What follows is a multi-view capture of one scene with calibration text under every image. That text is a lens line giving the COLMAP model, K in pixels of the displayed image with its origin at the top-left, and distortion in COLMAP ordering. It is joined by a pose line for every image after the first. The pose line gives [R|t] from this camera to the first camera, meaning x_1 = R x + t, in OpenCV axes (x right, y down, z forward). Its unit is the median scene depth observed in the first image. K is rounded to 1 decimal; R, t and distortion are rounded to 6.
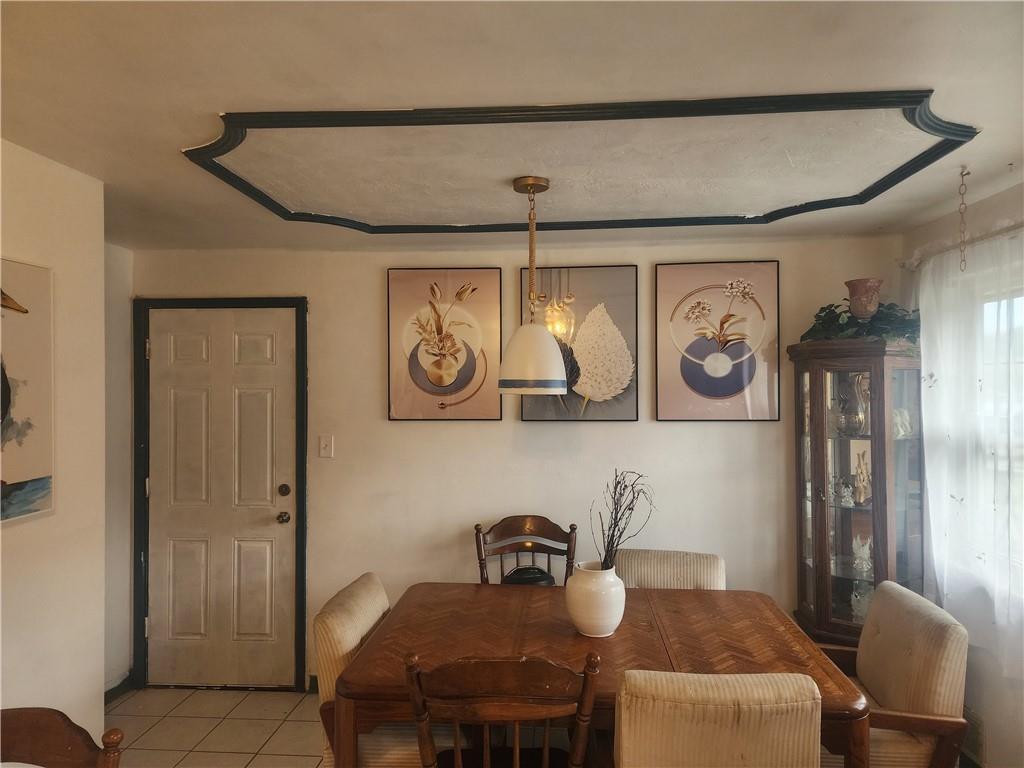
lens RADIAL K [[678.1, 0, 512.0], [0, 678.1, 384.0], [0, 0, 1]] dist [0.088369, -0.083938]
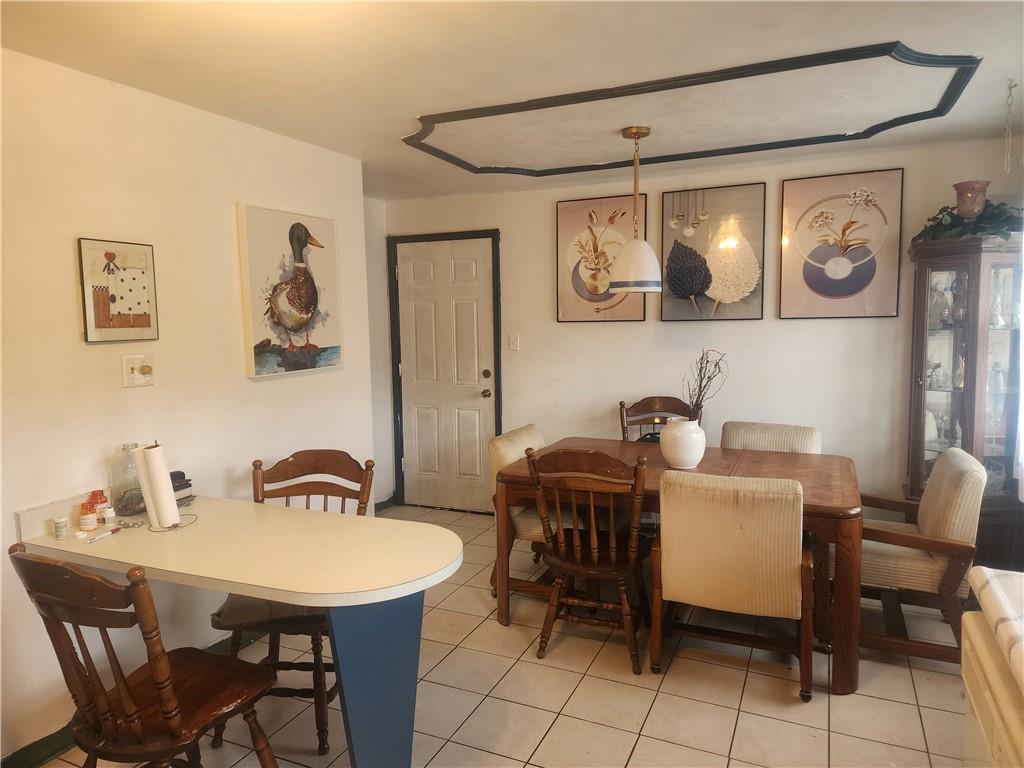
lens RADIAL K [[678.1, 0, 512.0], [0, 678.1, 384.0], [0, 0, 1]] dist [0.088369, -0.083938]
pose [[0.940158, 0.022558, -0.339993, 0.183042], [0.014261, 0.994327, 0.105408, 0.034131], [0.340442, -0.103948, 0.934502, -0.259788]]
